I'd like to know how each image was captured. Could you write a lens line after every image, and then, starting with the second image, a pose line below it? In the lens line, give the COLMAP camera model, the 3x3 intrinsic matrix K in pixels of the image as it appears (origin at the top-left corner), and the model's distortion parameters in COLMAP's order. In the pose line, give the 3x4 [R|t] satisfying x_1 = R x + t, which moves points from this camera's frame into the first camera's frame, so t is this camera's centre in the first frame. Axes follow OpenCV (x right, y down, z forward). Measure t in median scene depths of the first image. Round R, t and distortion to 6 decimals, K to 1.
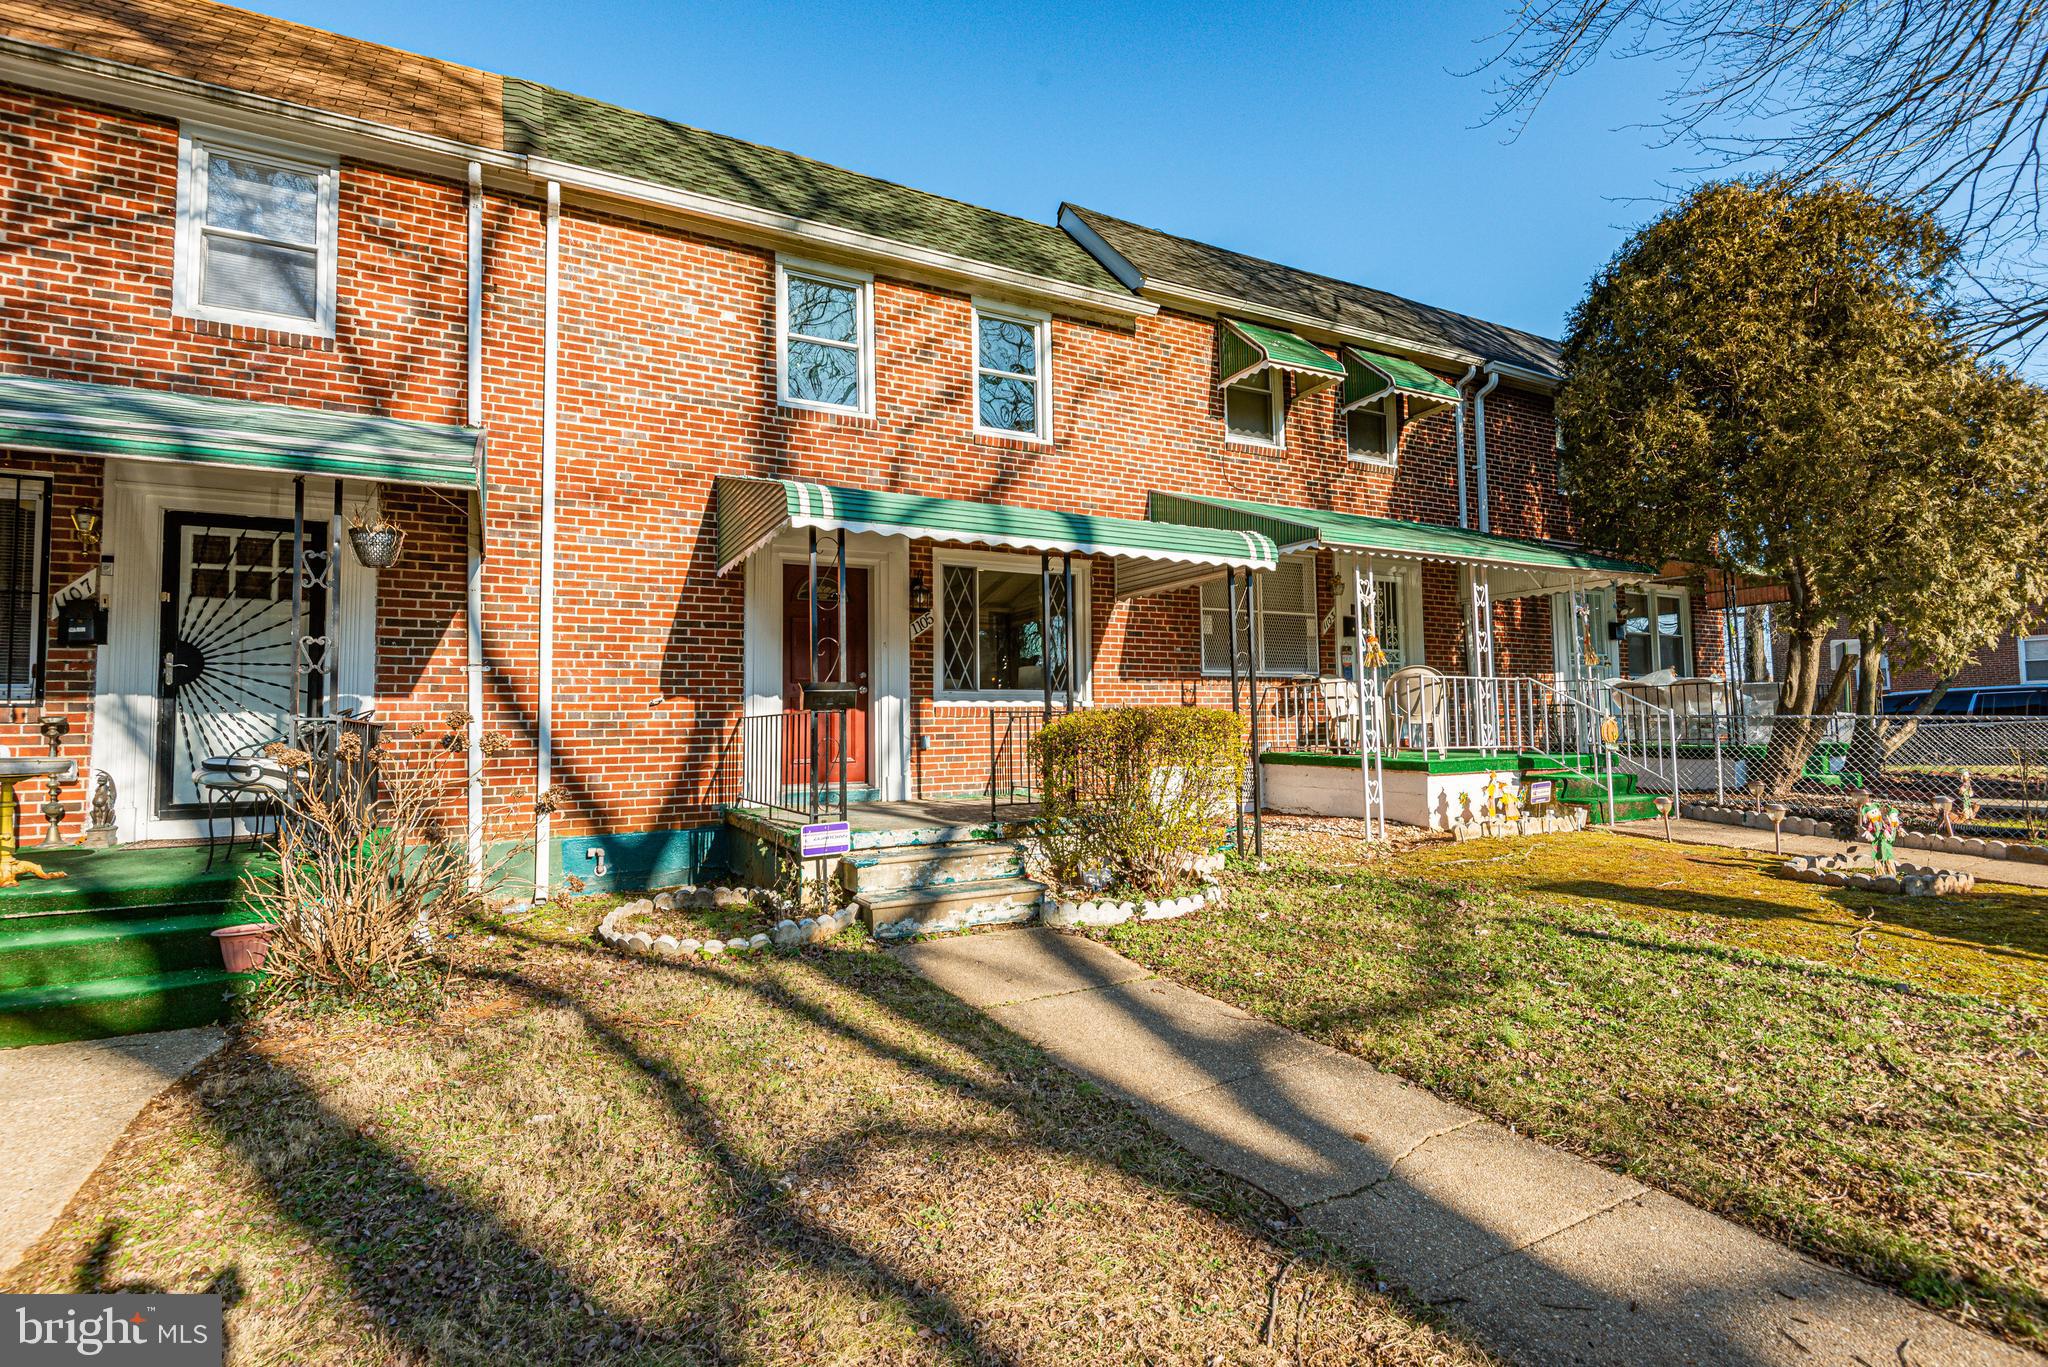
lens RADIAL K [[951.6, 0, 1015.1], [0, 951.6, 676.4], [0, 0, 1]] dist [0.032059, -0.023493]
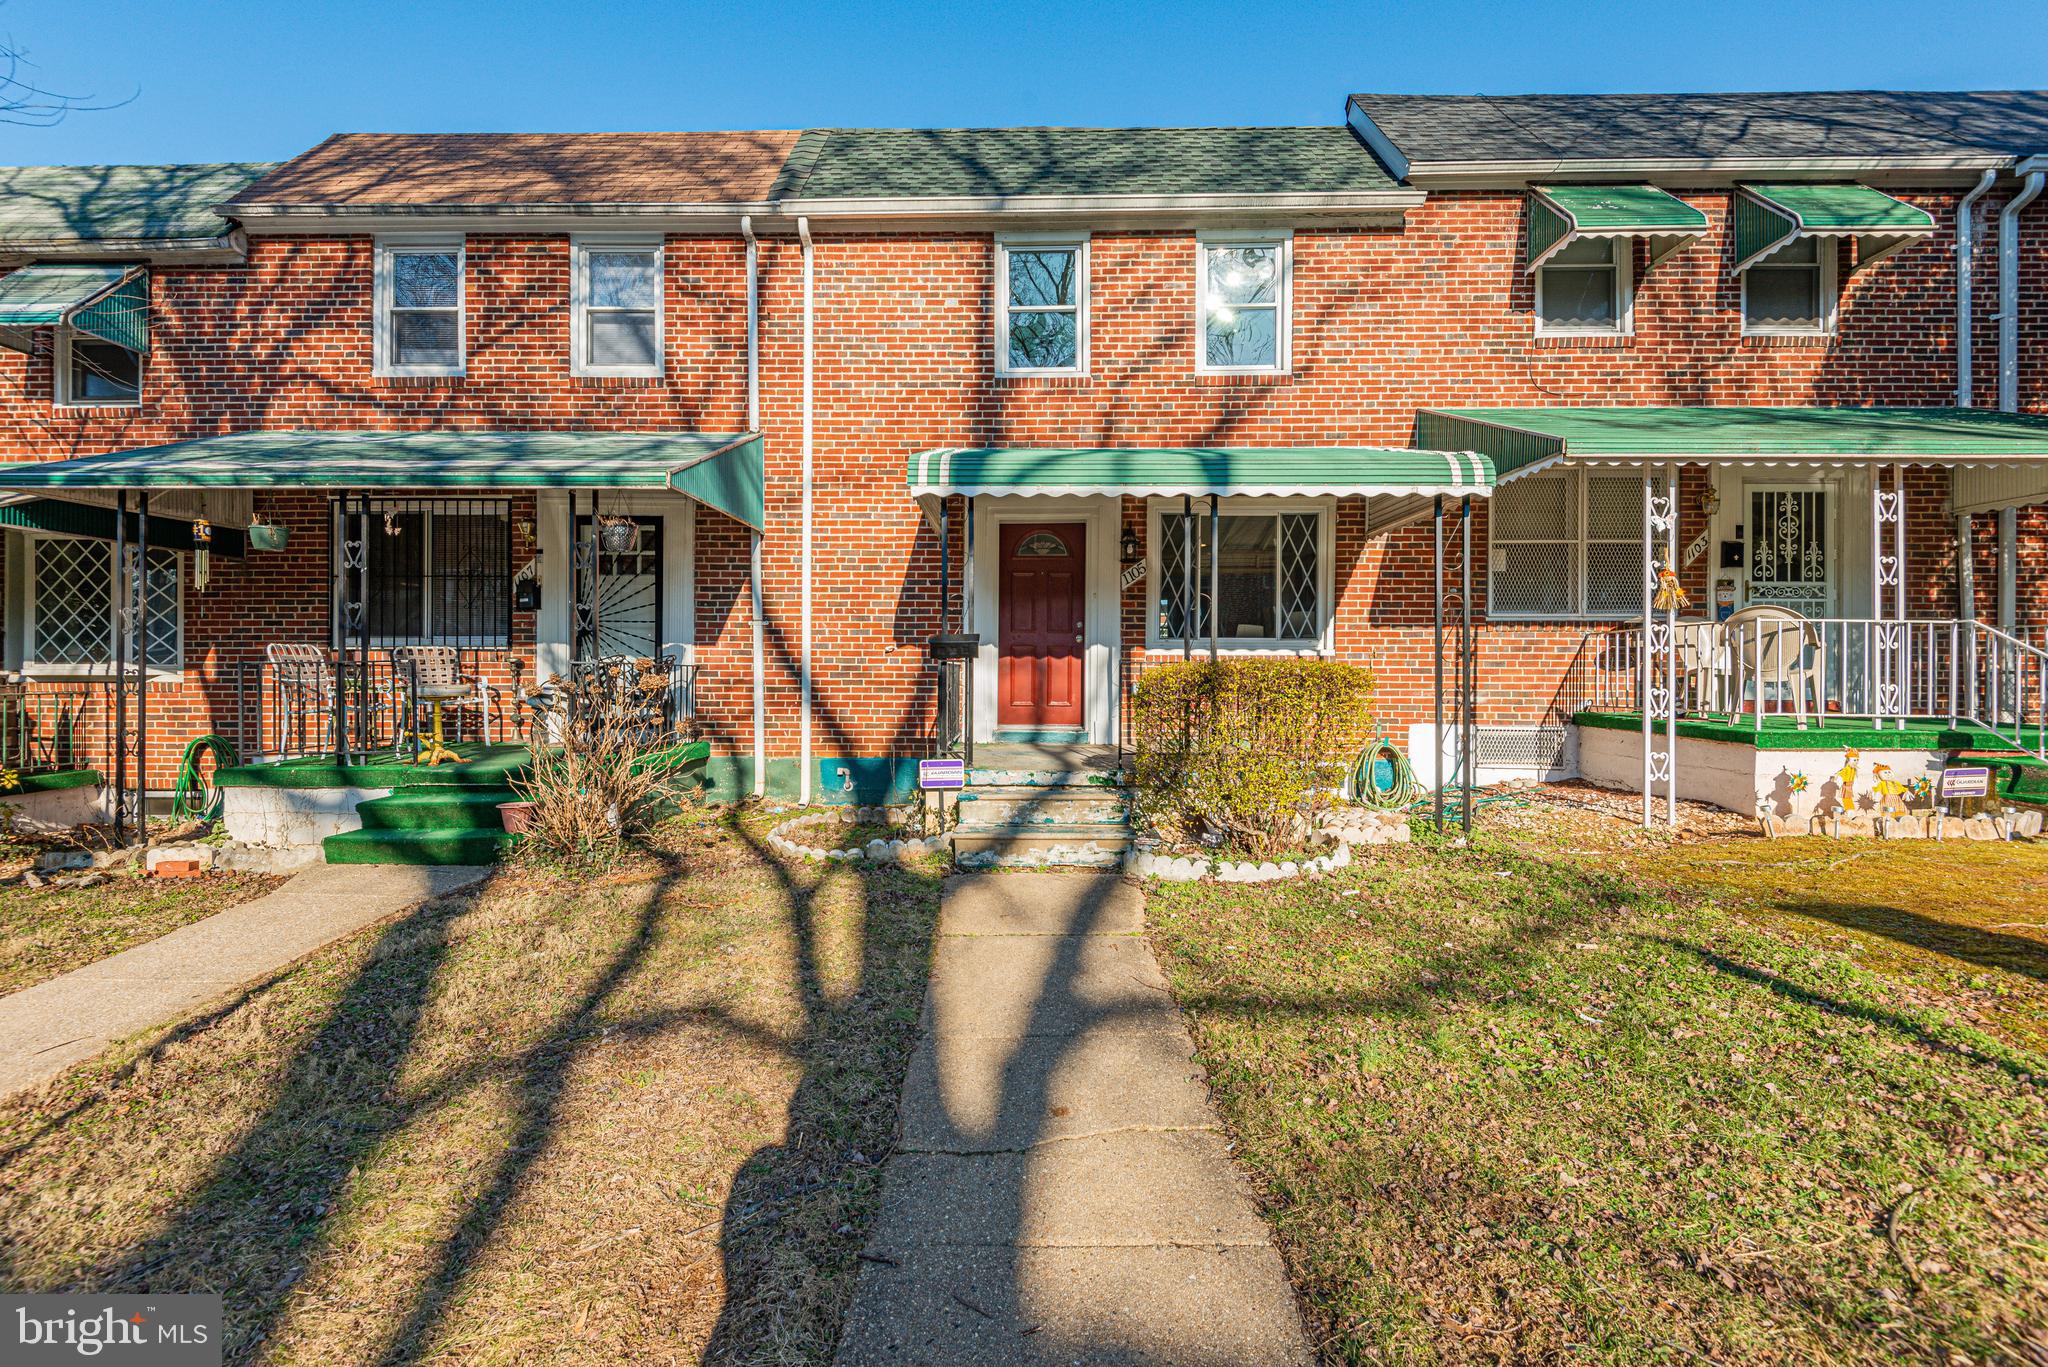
lens RADIAL K [[922.0, 0, 1016.5], [0, 922.0, 677.7], [0, 0, 1]] dist [0.038572, -0.031891]
pose [[0.873860, 0.020347, -0.485752, 0.278271], [0.010503, 0.998101, 0.060704, -0.005323], [0.486065, -0.058149, 0.871986, 0.067579]]
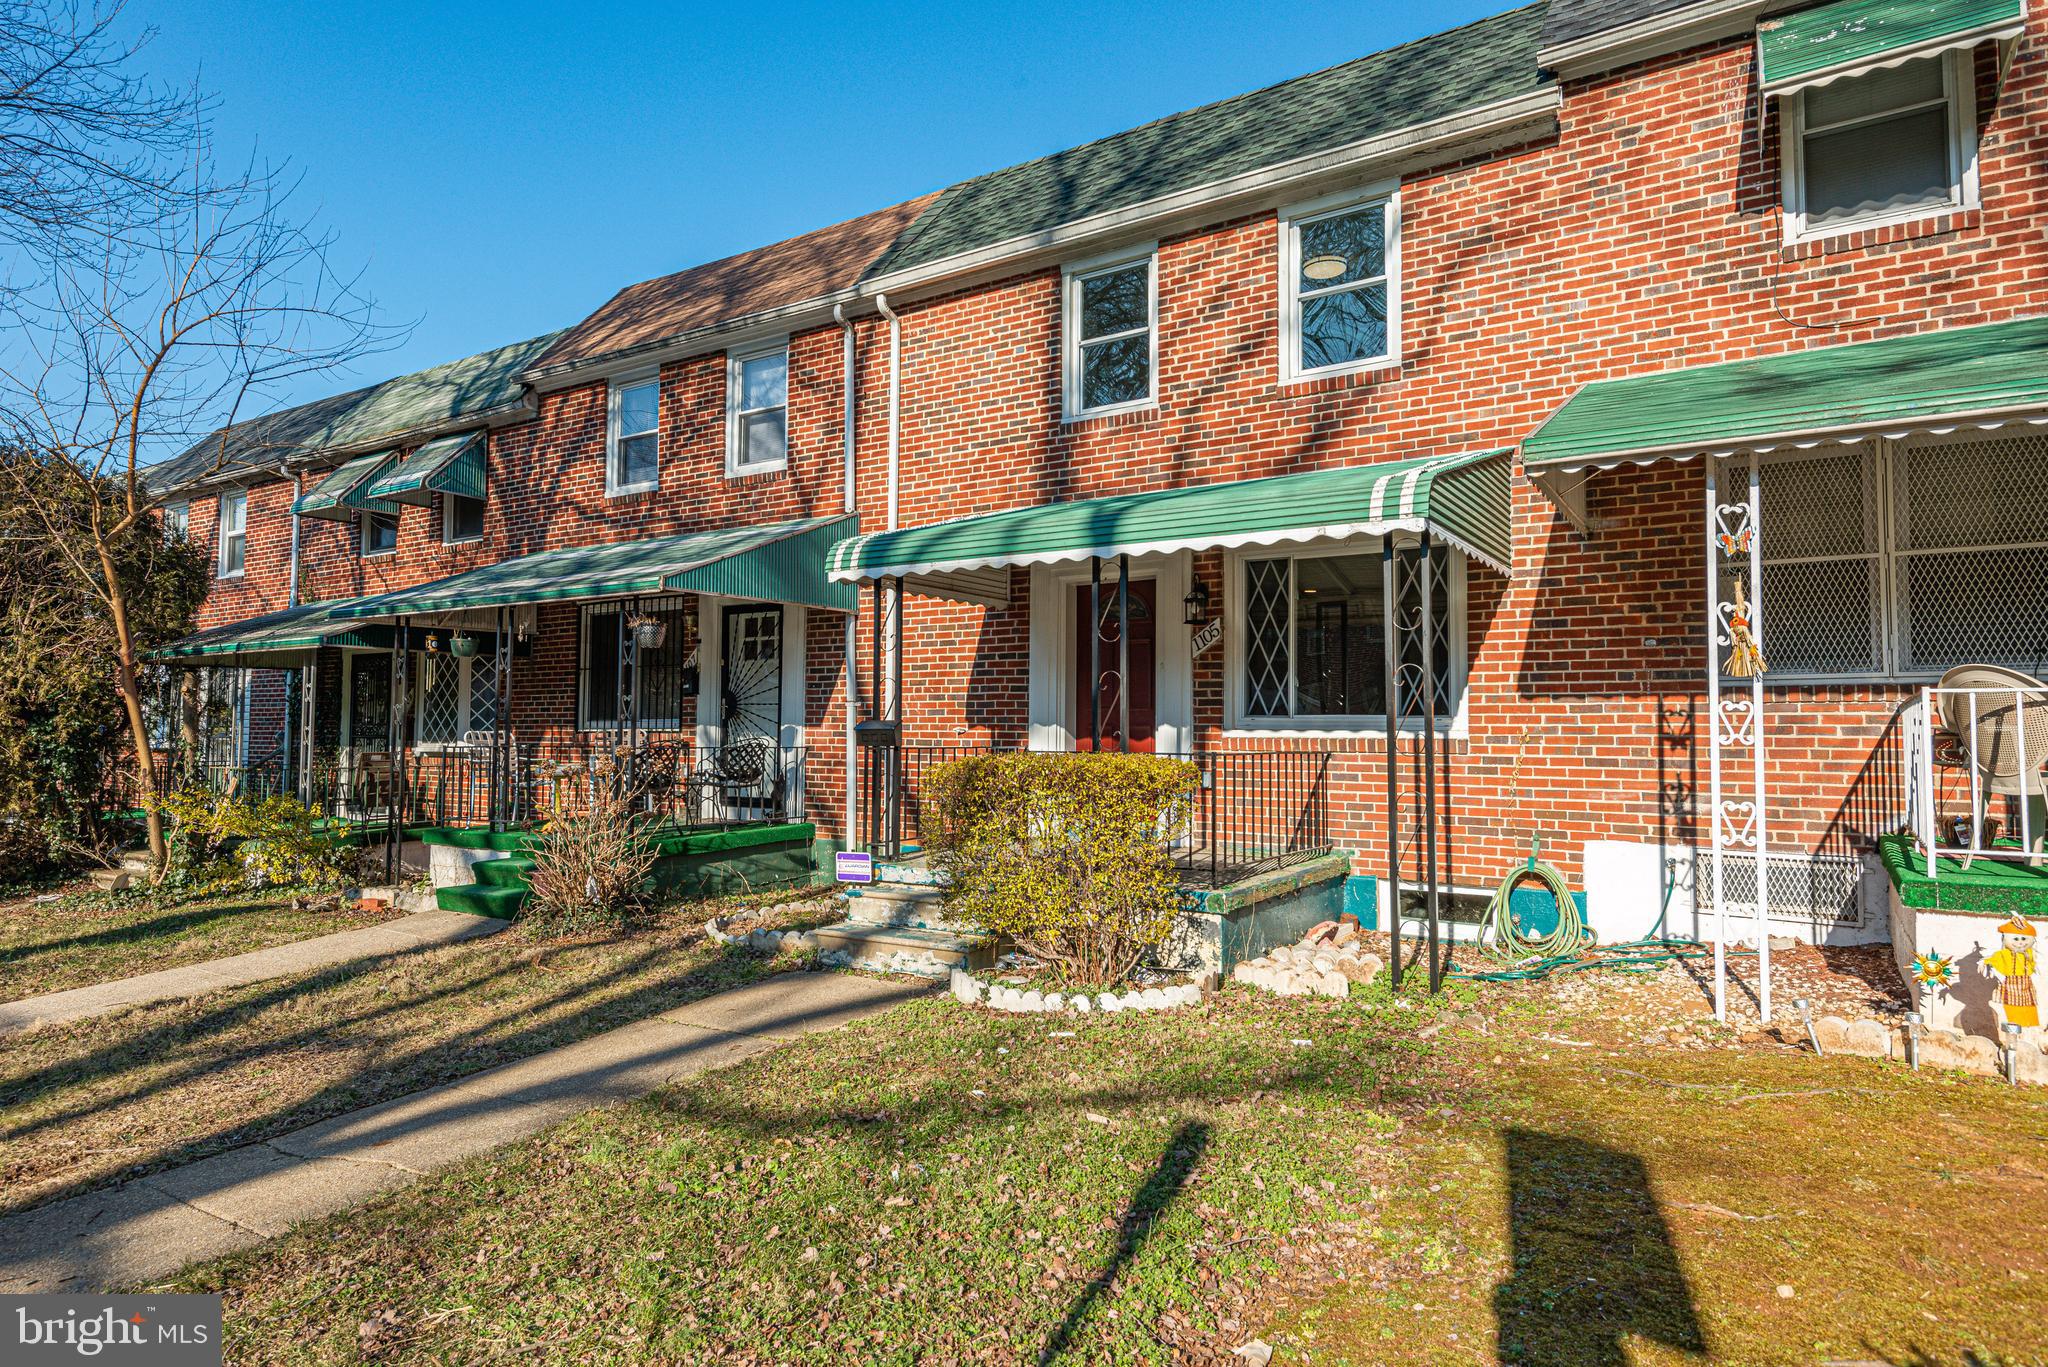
lens RADIAL K [[1179.5, 0, 1017.5], [0, 1179.5, 678.3], [0, 0, 1]] dist [0.040397, -0.025691]
pose [[0.478687, -0.024464, -0.877645, 0.735585], [0.036699, 0.999296, -0.007839, -0.017711], [0.877218, -0.028456, 0.479248, 0.361410]]
